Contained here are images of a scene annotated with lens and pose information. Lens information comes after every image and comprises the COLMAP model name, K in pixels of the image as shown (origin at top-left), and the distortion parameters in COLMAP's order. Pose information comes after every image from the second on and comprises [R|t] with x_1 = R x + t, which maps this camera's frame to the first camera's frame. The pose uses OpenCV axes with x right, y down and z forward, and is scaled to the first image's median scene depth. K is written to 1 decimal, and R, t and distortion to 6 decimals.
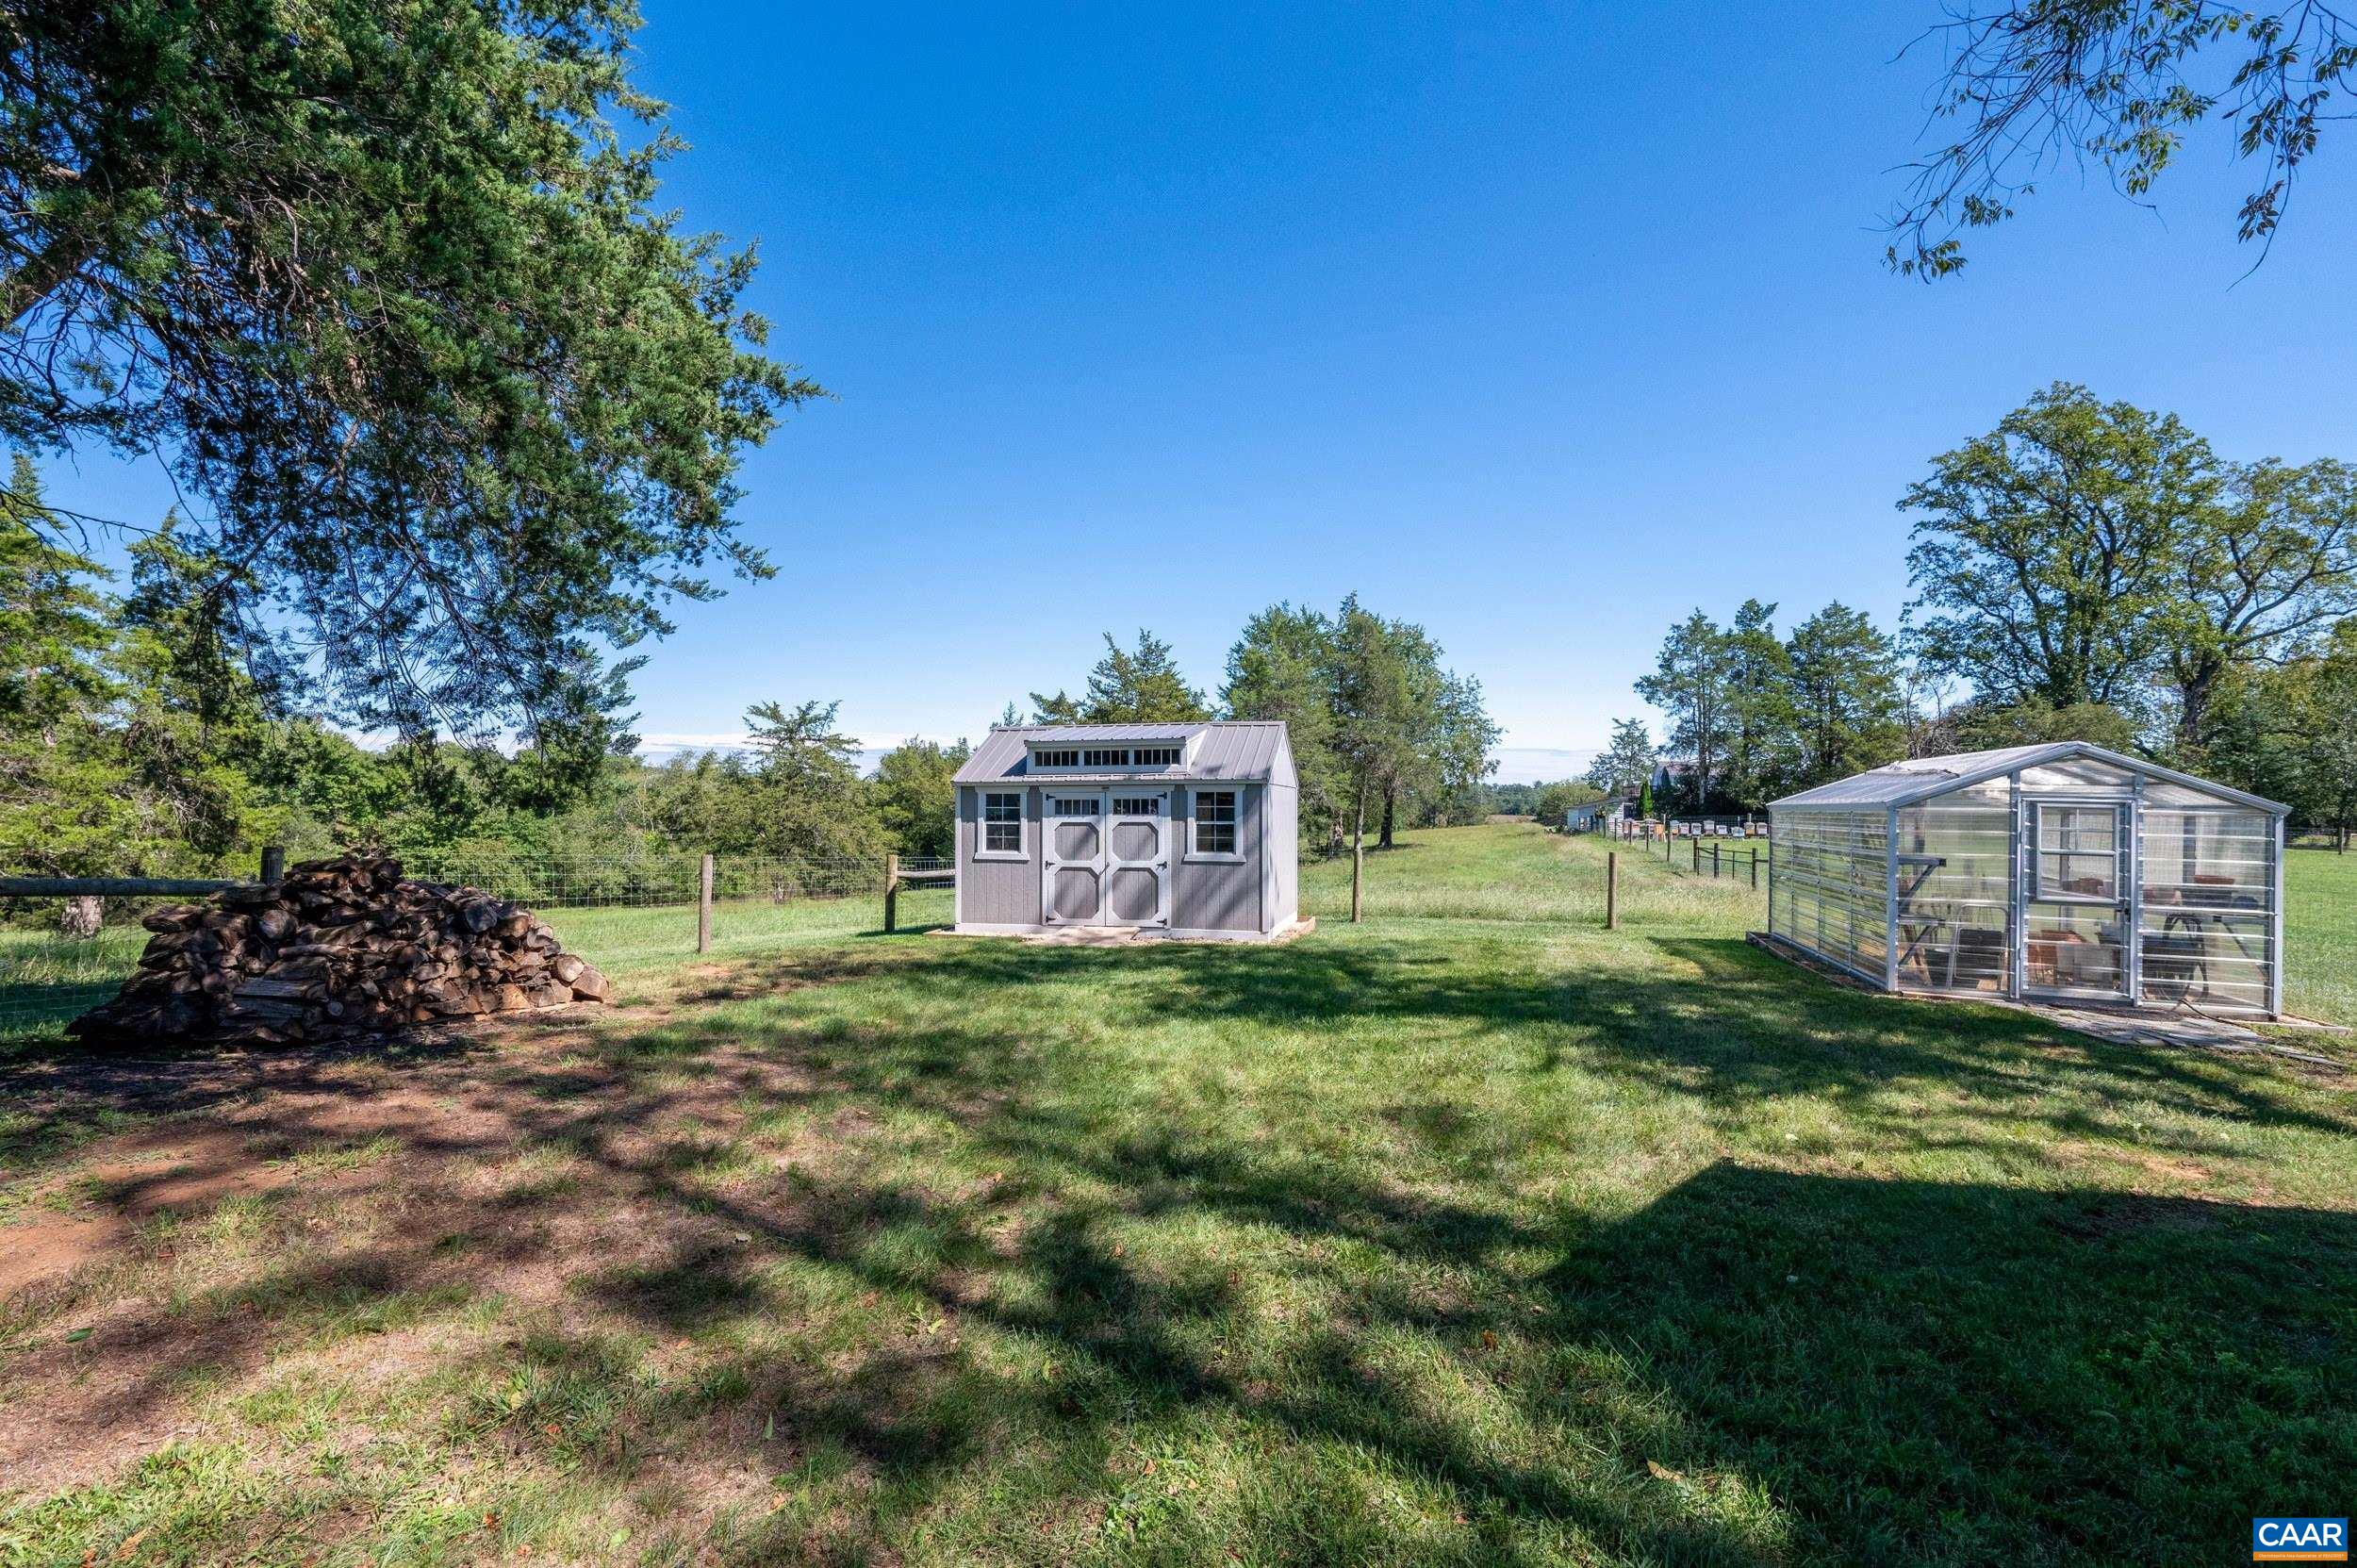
lens RADIAL K [[993.7, 0, 1181.9], [0, 993.7, 755.5], [0, 0, 1]] dist [0.010410, 0.000150]
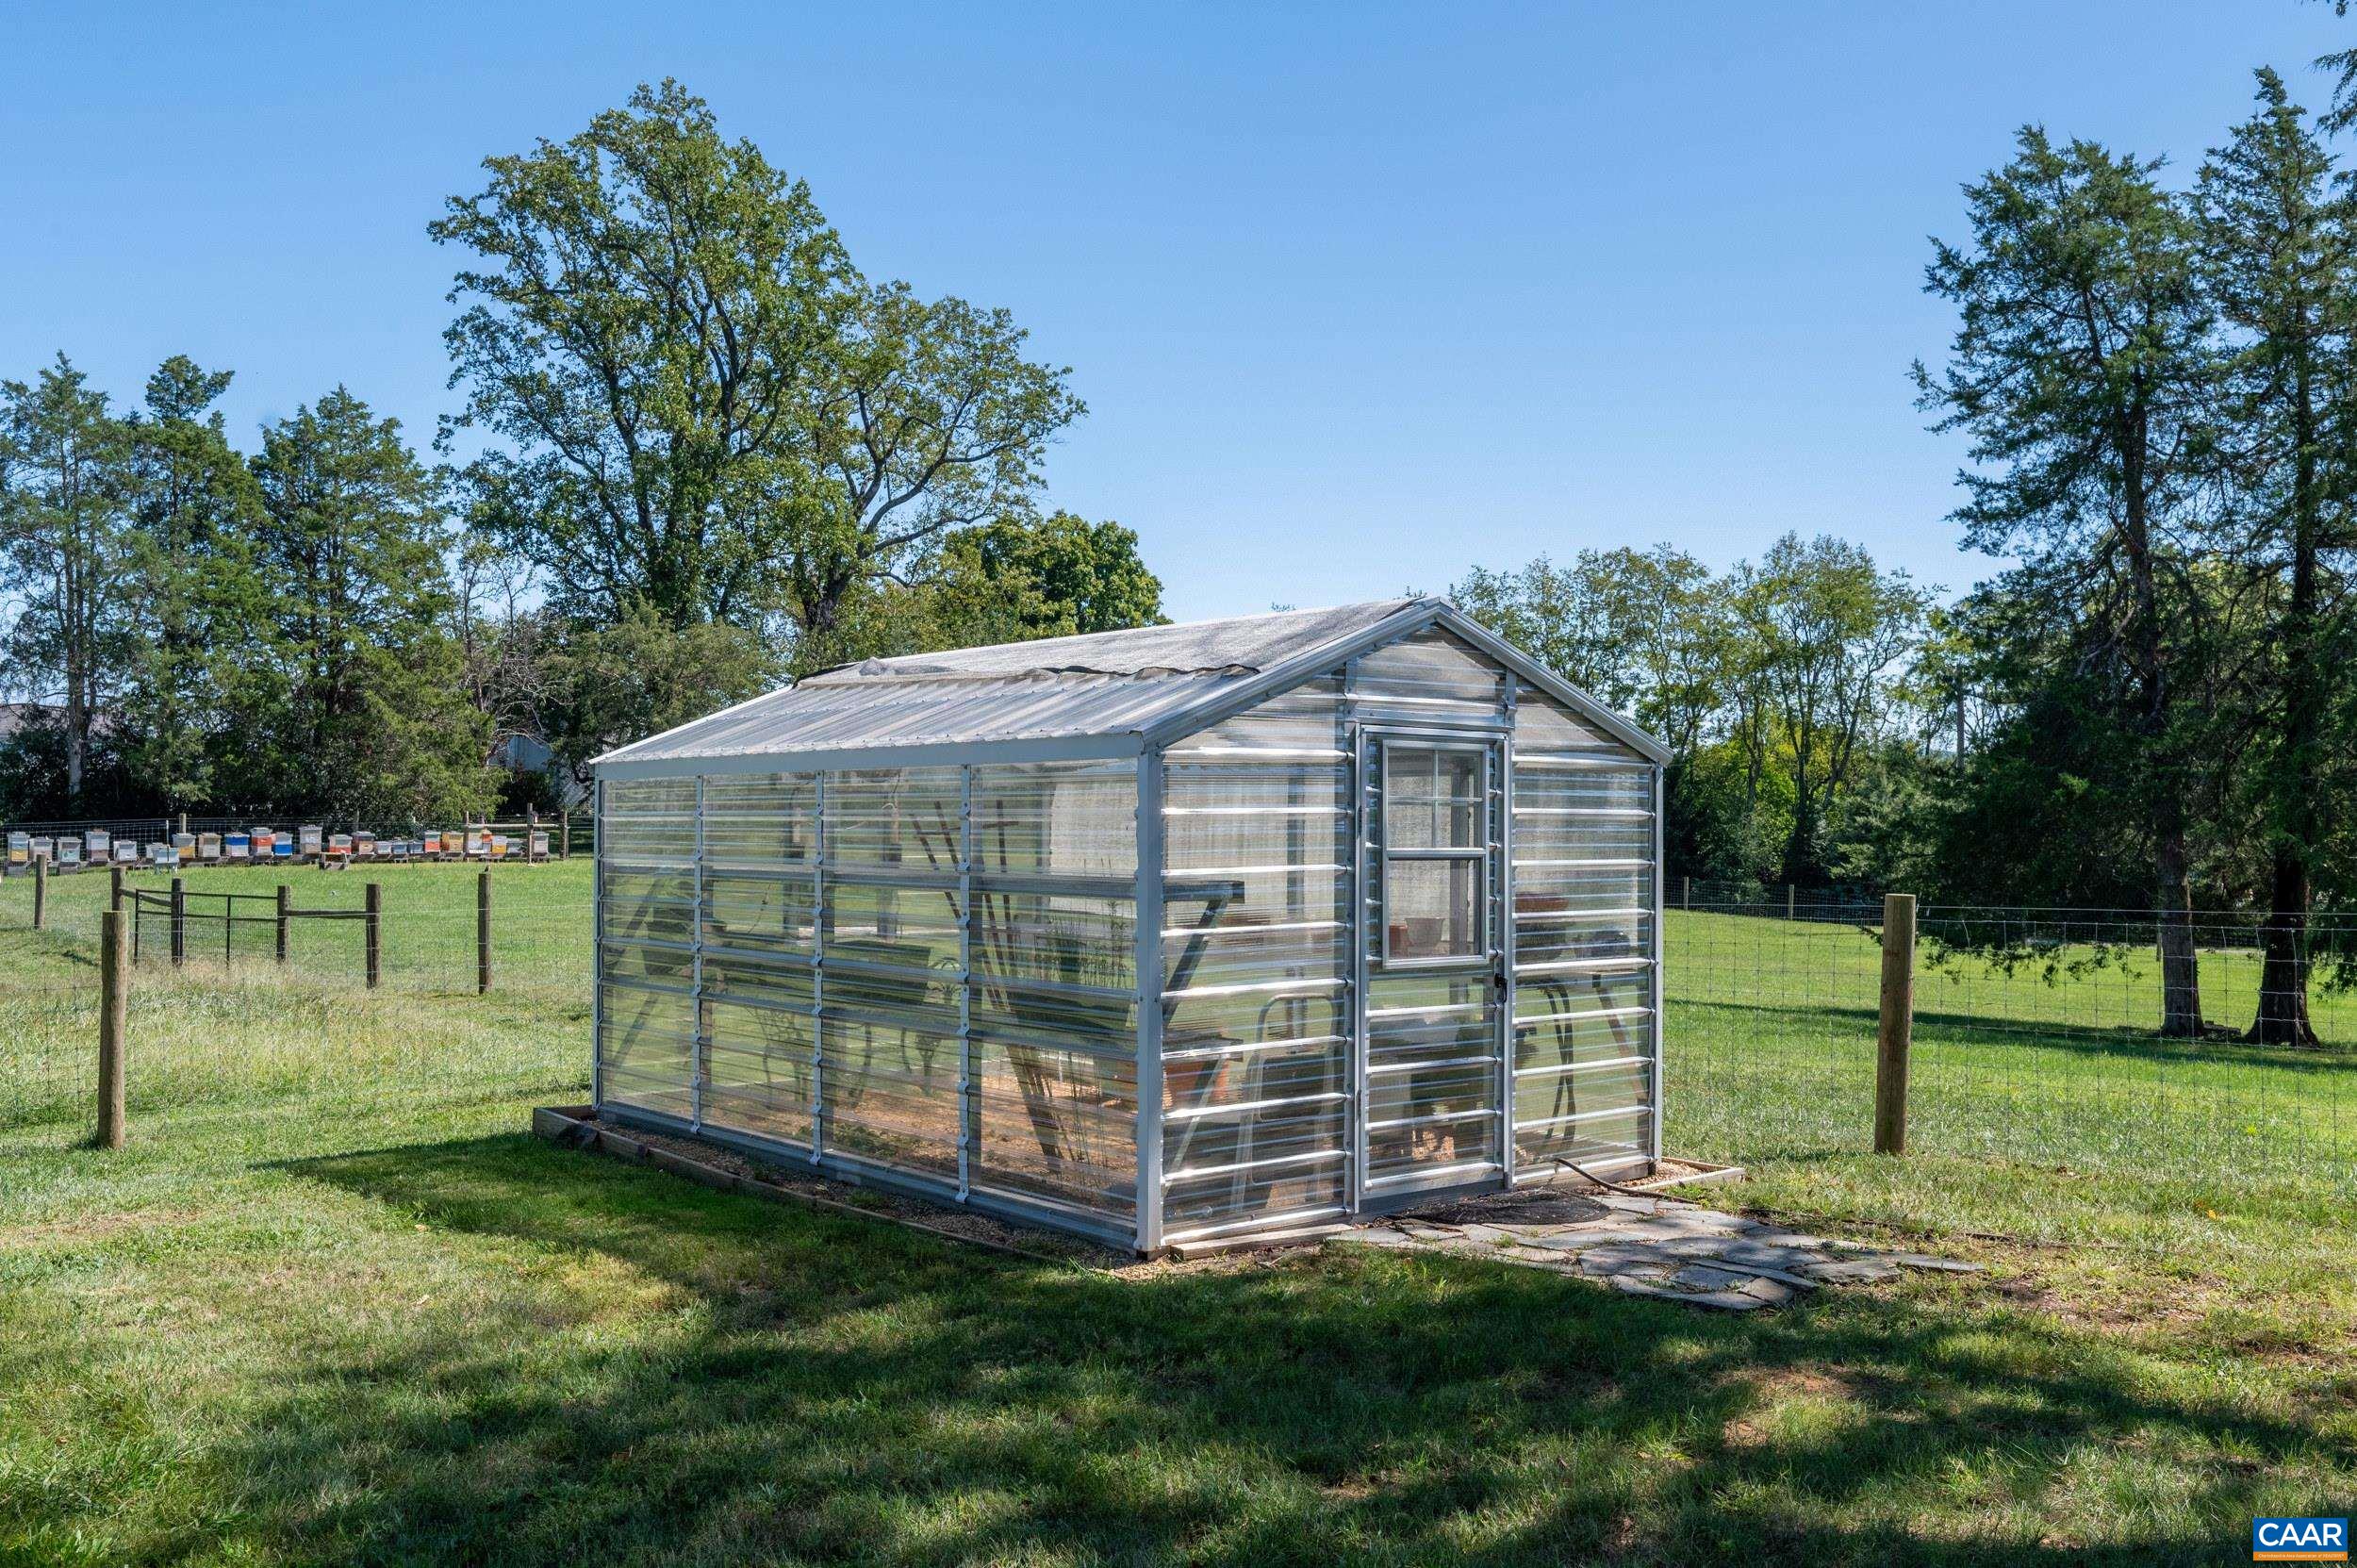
lens RADIAL K [[2069.4, 0, 1175.0], [0, 2069.4, 783.8], [0, 0, 1]] dist [-0.004206, 0.007024]
pose [[0.539895, 0.002675, 0.841728, 0.010905], [-0.036316, 0.999138, 0.020118, 0.007196], [-0.840948, -0.041430, 0.539527, 0.083382]]
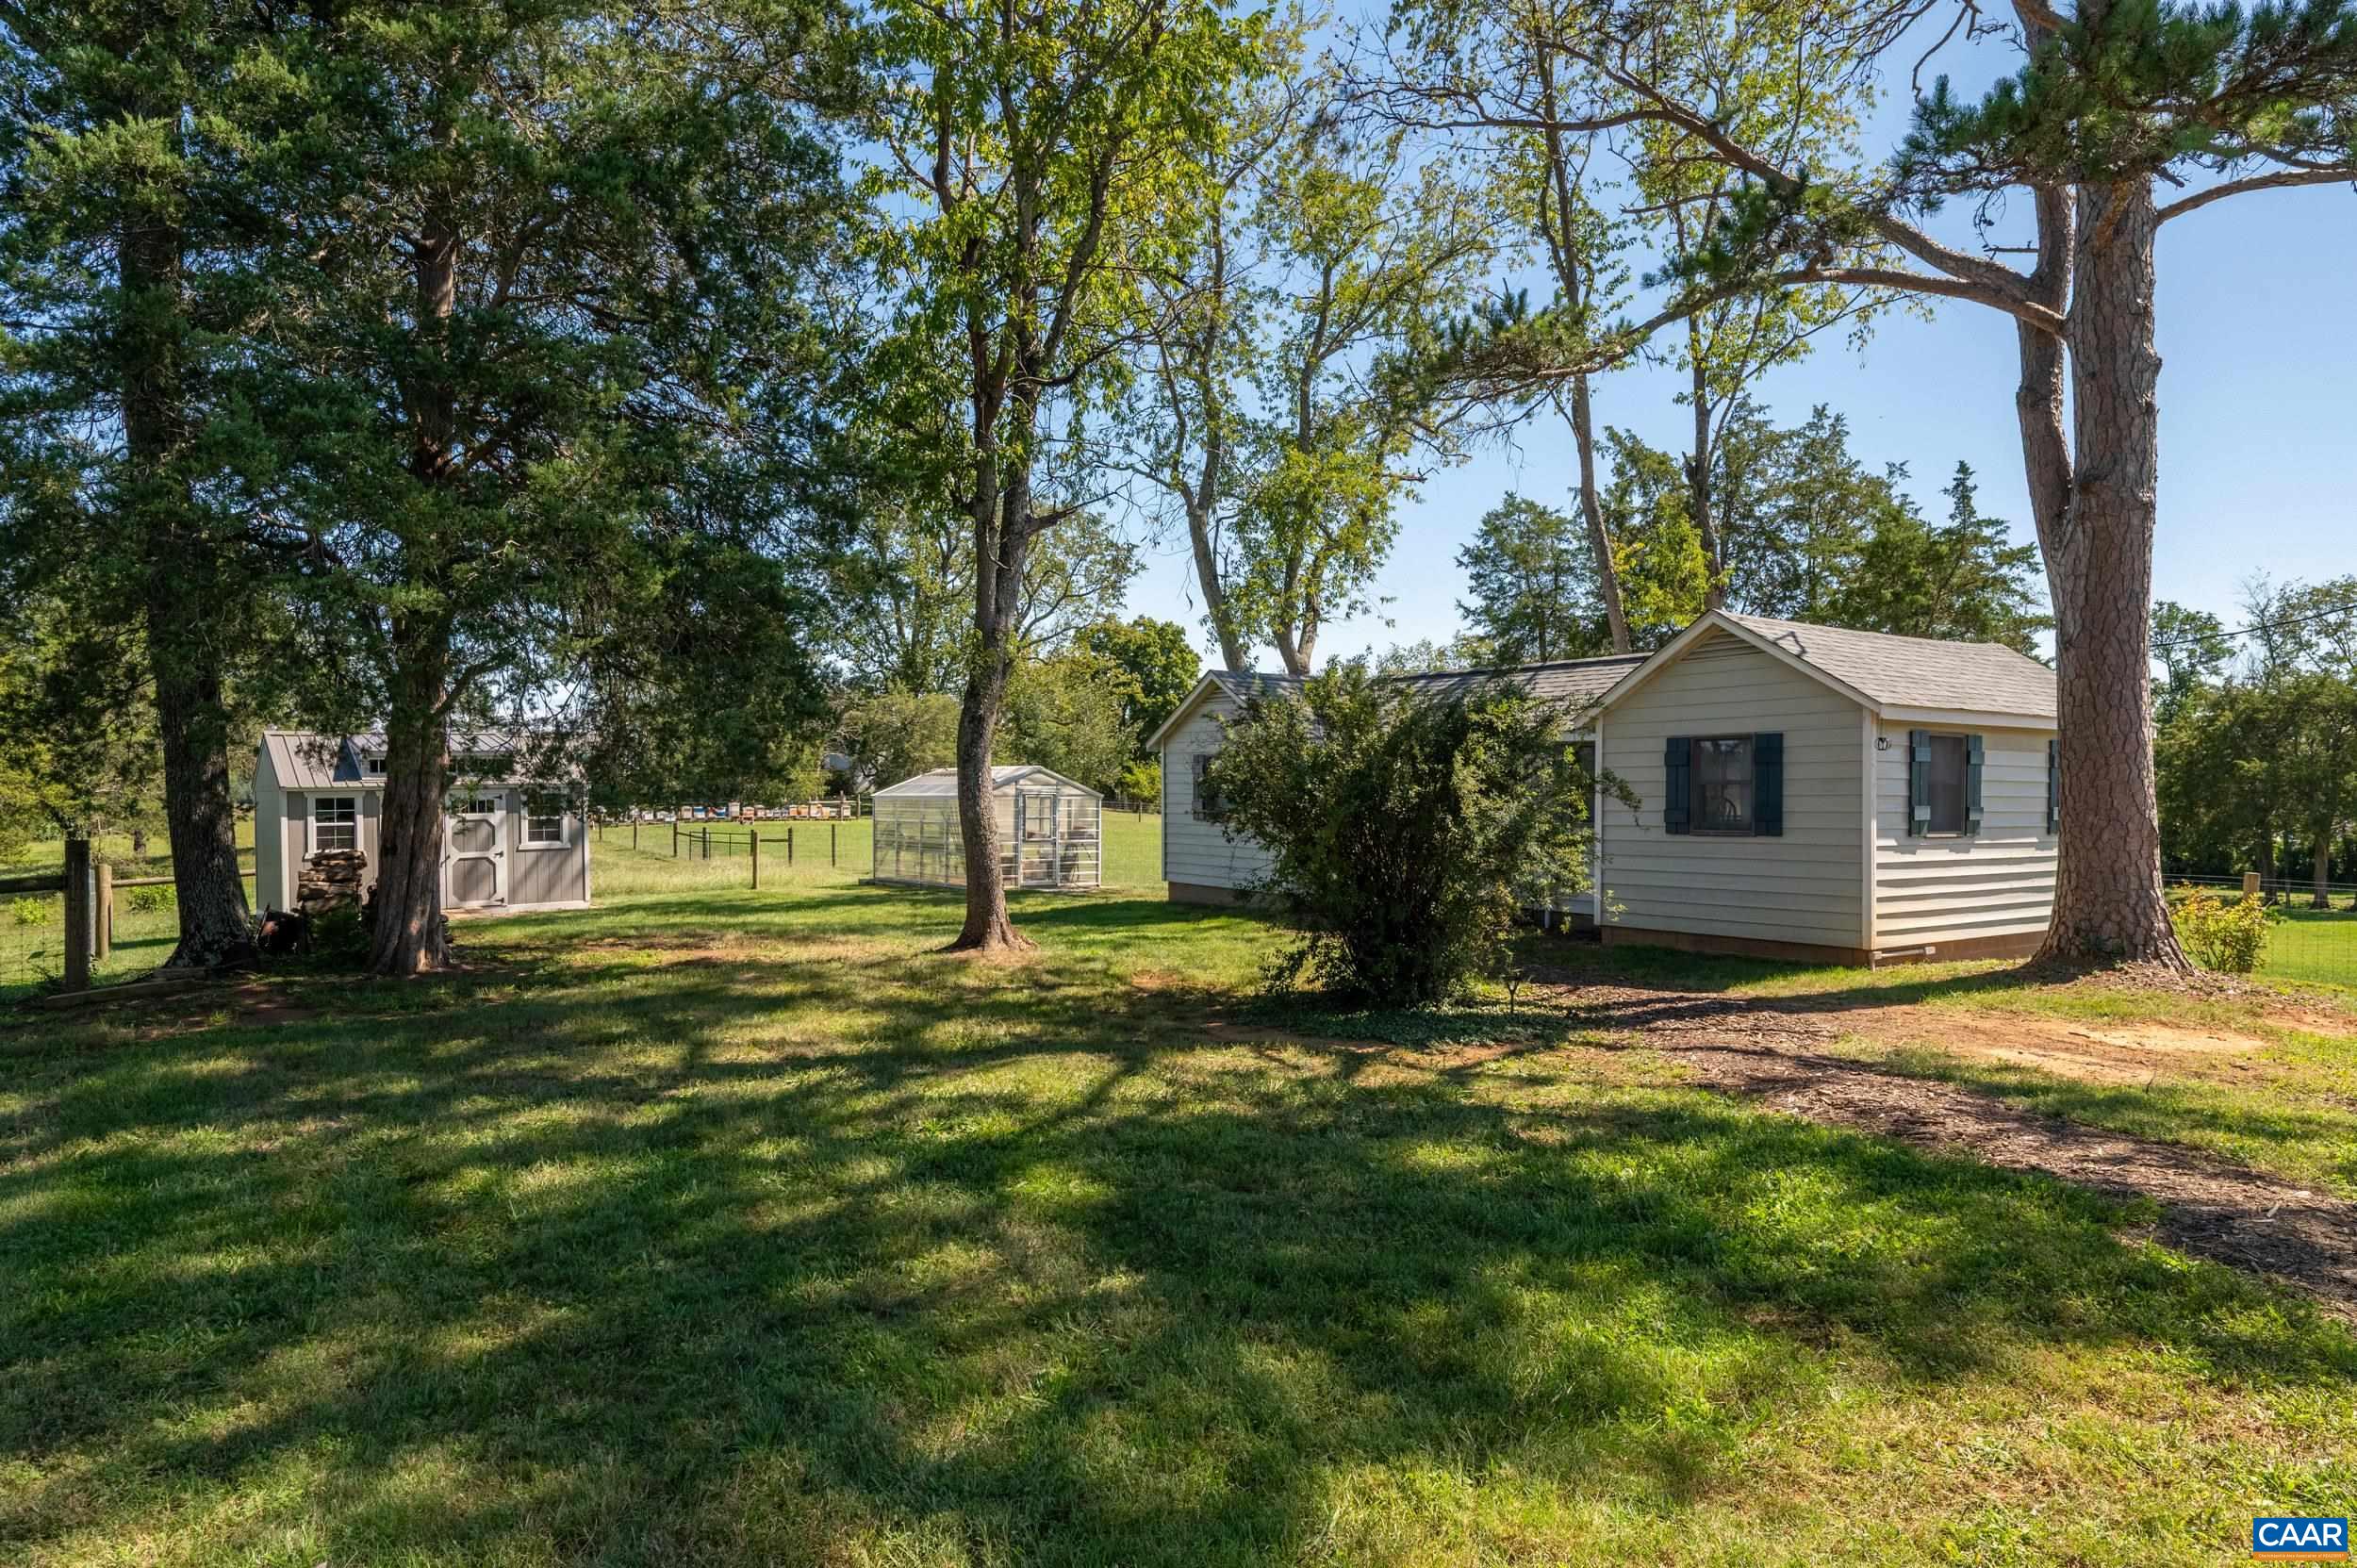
lens RADIAL K [[1425.7, 0, 1177.9], [0, 1425.7, 773.2], [0, 0, 1]] dist [-0.000190, -0.000074]
pose [[0.592412, -0.002795, 0.805630, -0.189966], [-0.031917, 0.999127, 0.026936, -0.012489], [-0.805002, -0.041671, 0.591806, -0.142333]]
